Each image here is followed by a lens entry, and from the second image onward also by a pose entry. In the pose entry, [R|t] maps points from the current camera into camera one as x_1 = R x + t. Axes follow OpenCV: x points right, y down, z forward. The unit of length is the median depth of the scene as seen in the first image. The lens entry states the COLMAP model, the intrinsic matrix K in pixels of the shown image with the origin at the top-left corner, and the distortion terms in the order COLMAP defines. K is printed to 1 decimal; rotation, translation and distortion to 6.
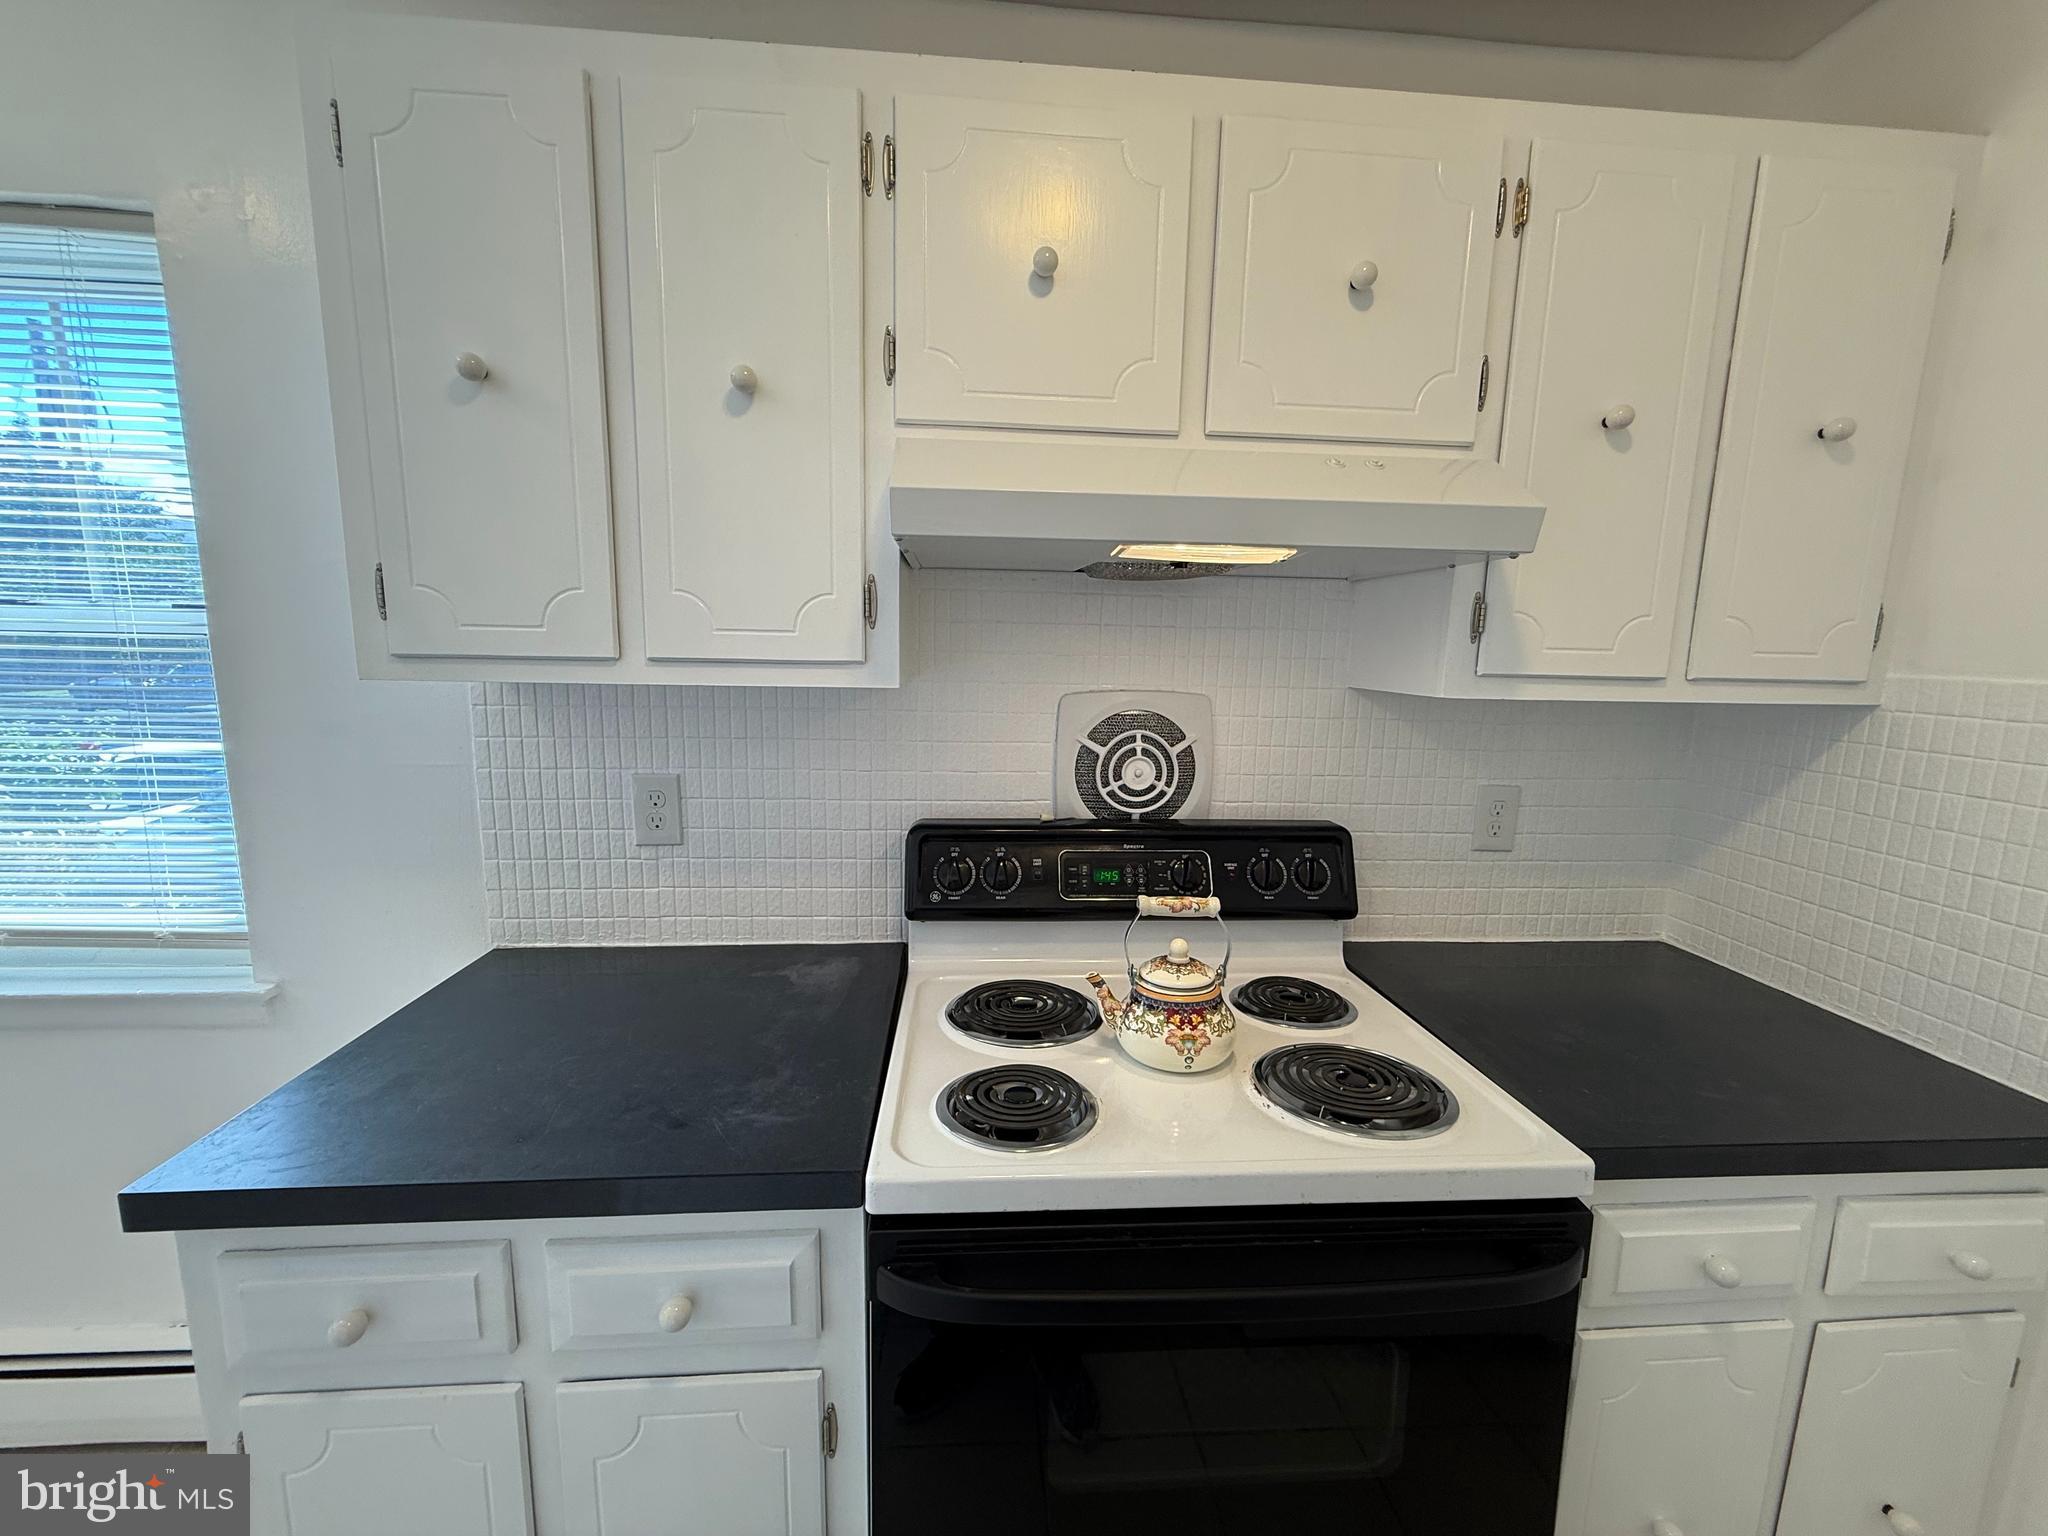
lens RADIAL K [[814.9, 0, 1022.7], [0, 814.9, 770.8], [0, 0, 1]] dist [0.001754, -0.000404]
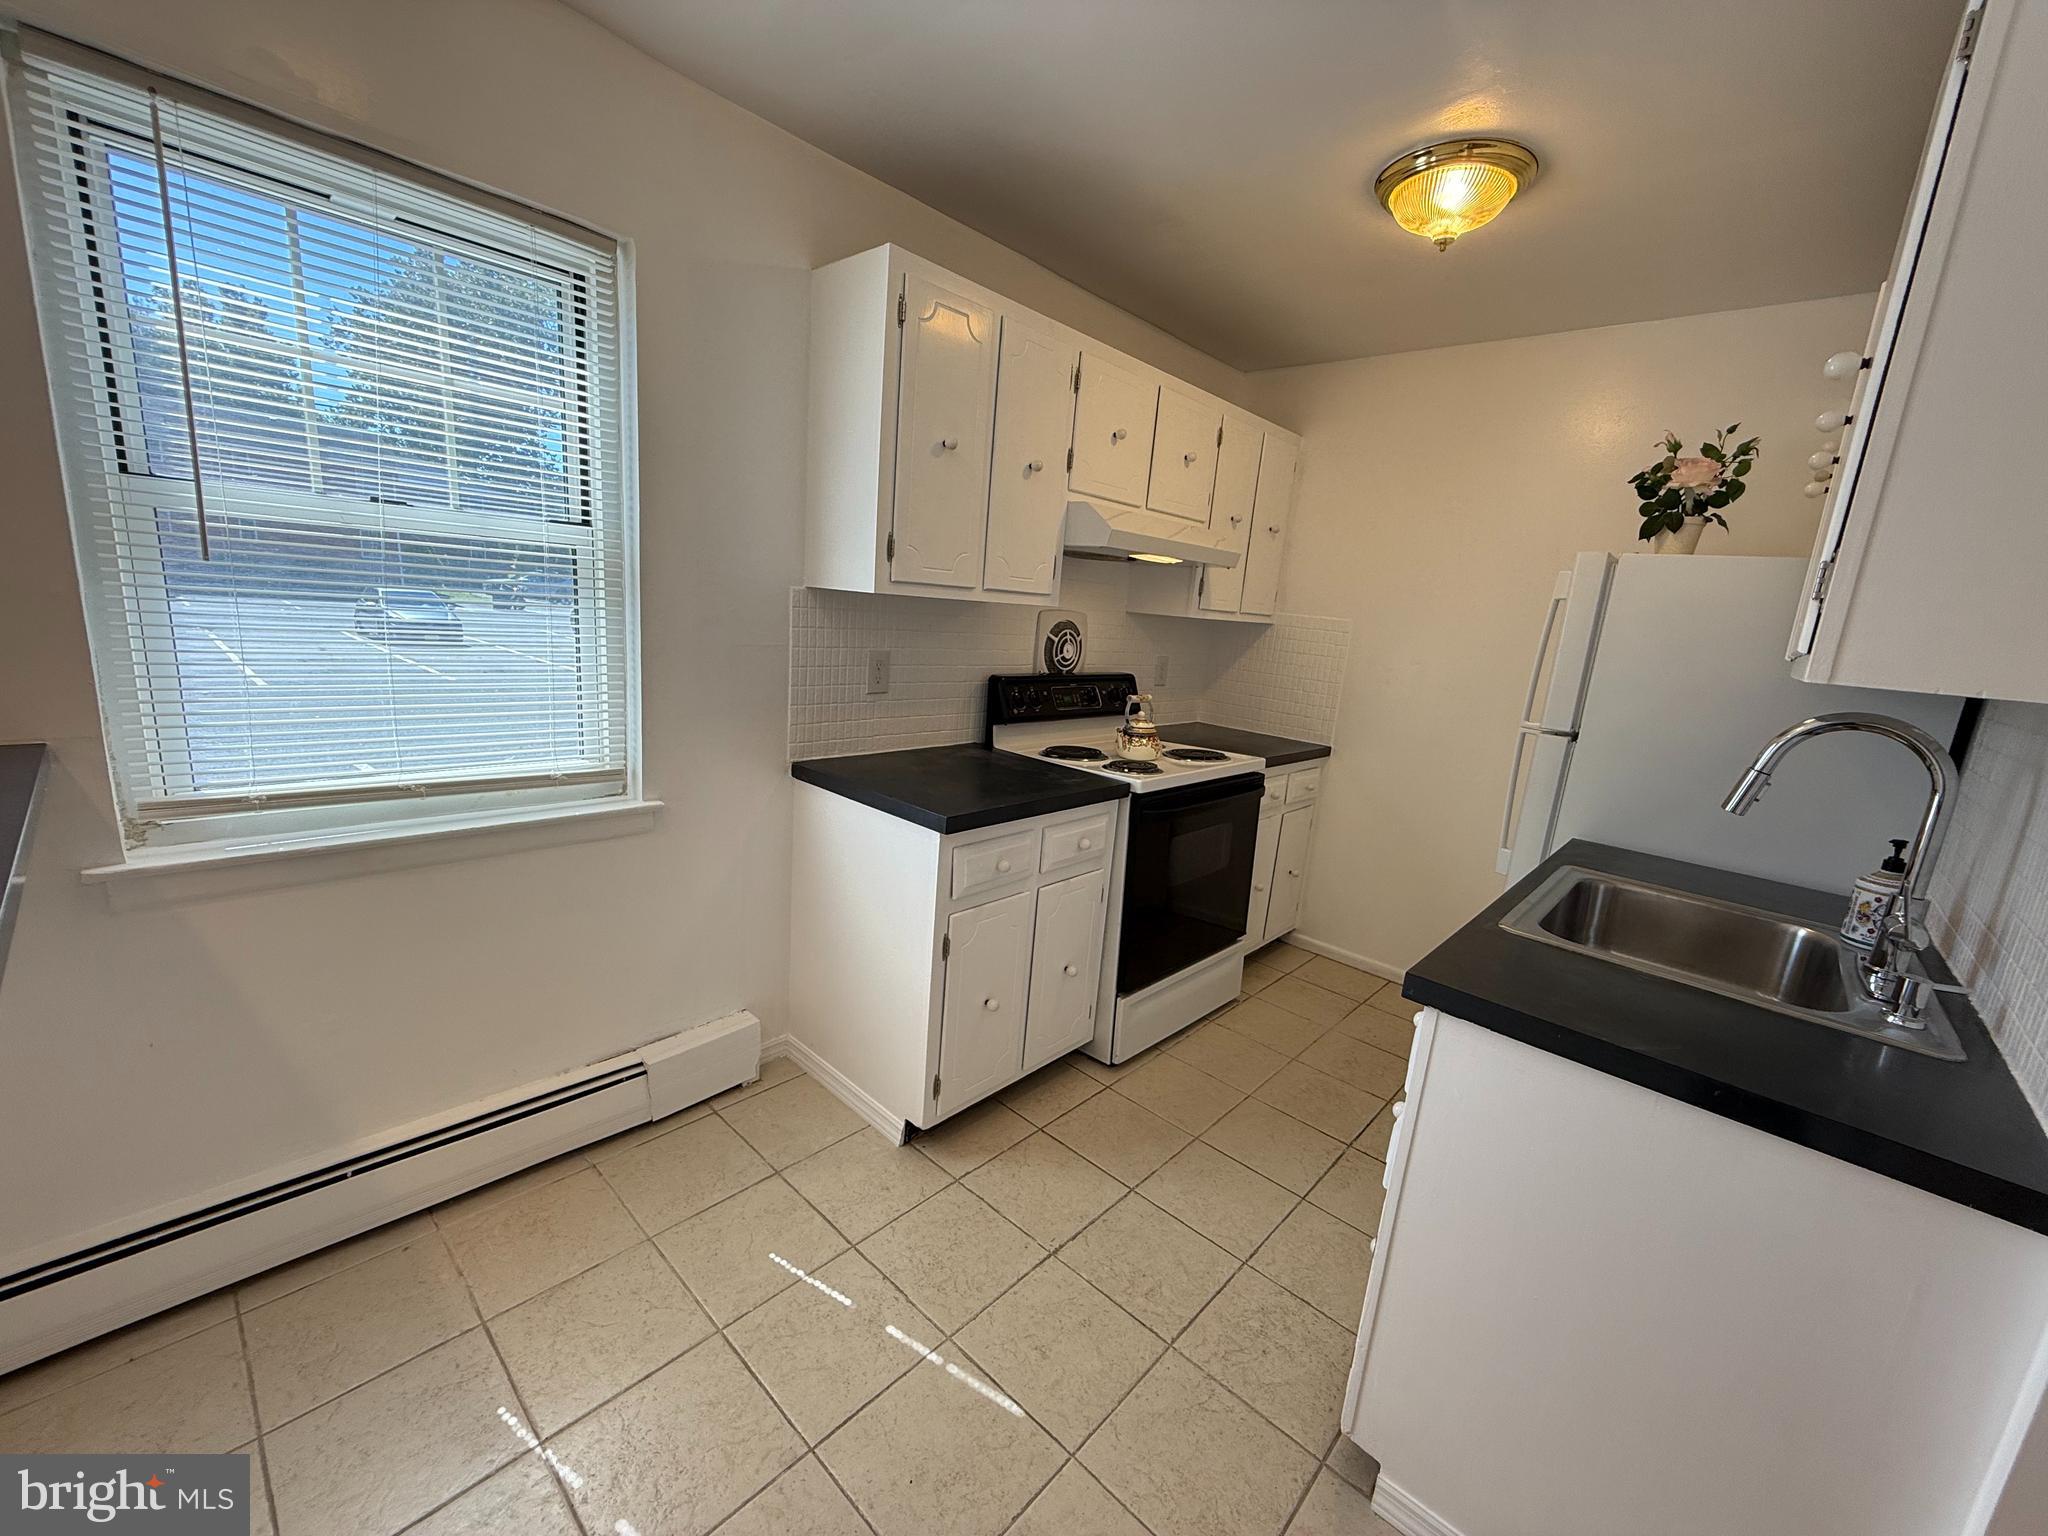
lens RADIAL K [[816.8, 0, 1024.8], [0, 816.8, 770.3], [0, 0, 1]] dist [0.001445, -0.000750]
pose [[0.731777, -0.100748, 0.674056, -1.391785], [0.035195, 0.993280, 0.110252, 0.073892], [-0.680635, -0.056956, 0.730406, -0.473572]]
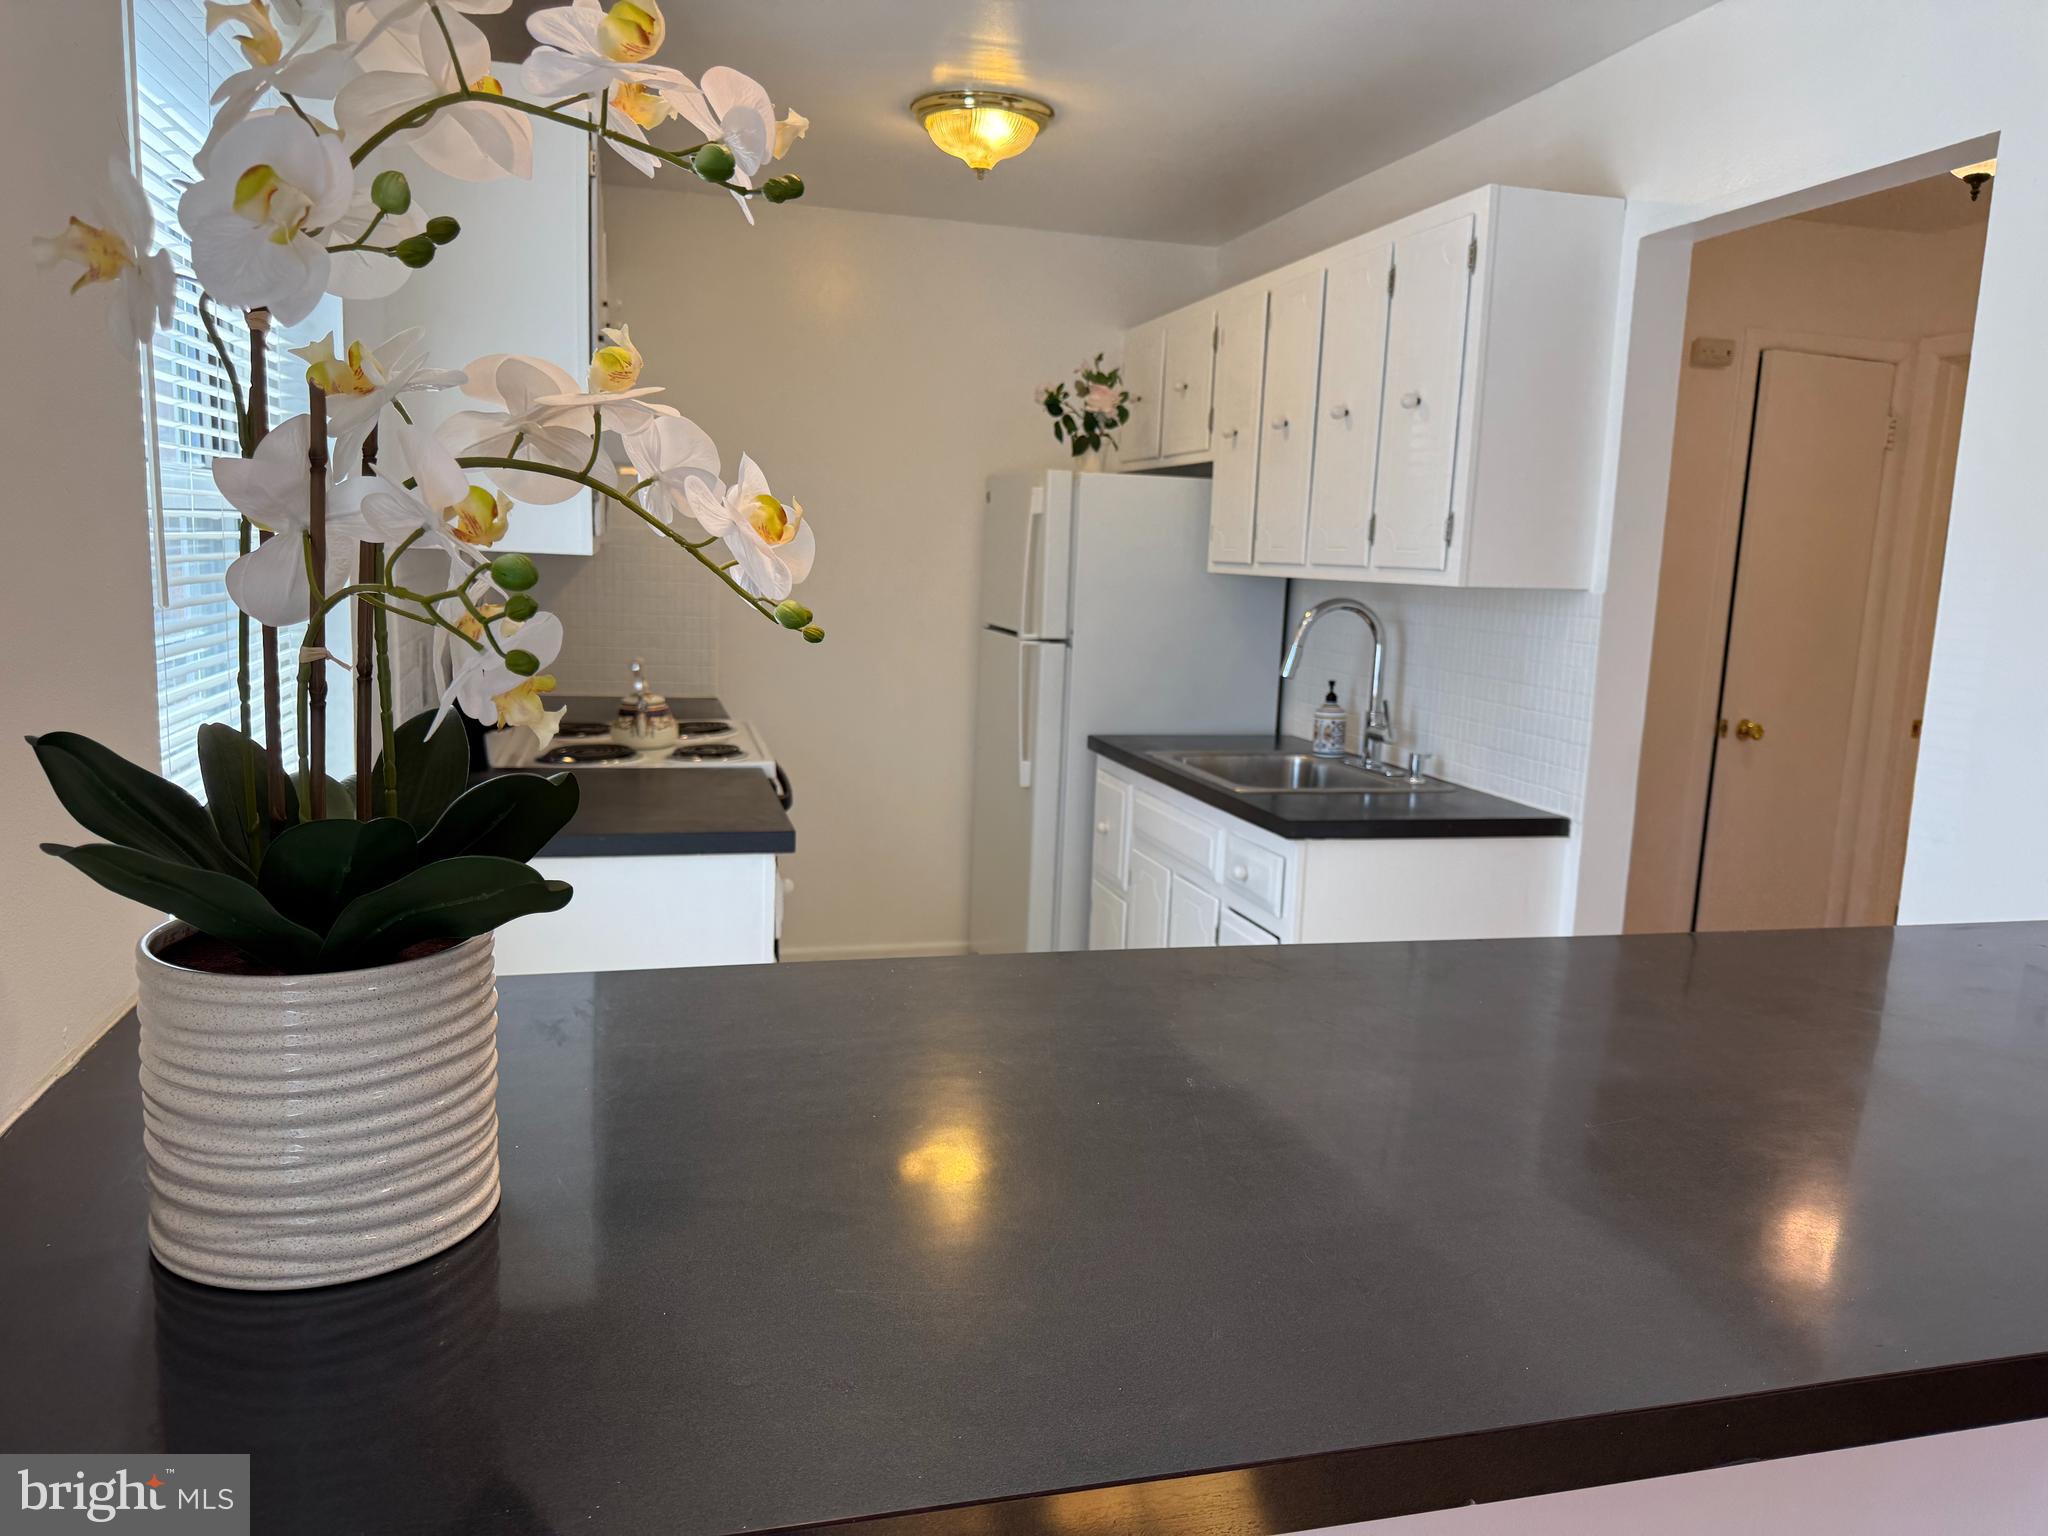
lens RADIAL K [[1449.9, 0, 1037.2], [0, 1449.9, 765.3], [0, 0, 1]] dist [0.124334, -0.204193]
pose [[-0.194168, -0.175523, 0.965138, -2.456643], [0.103776, 0.974666, 0.198133, -0.130206], [-0.975464, 0.138629, -0.171033, 0.563141]]
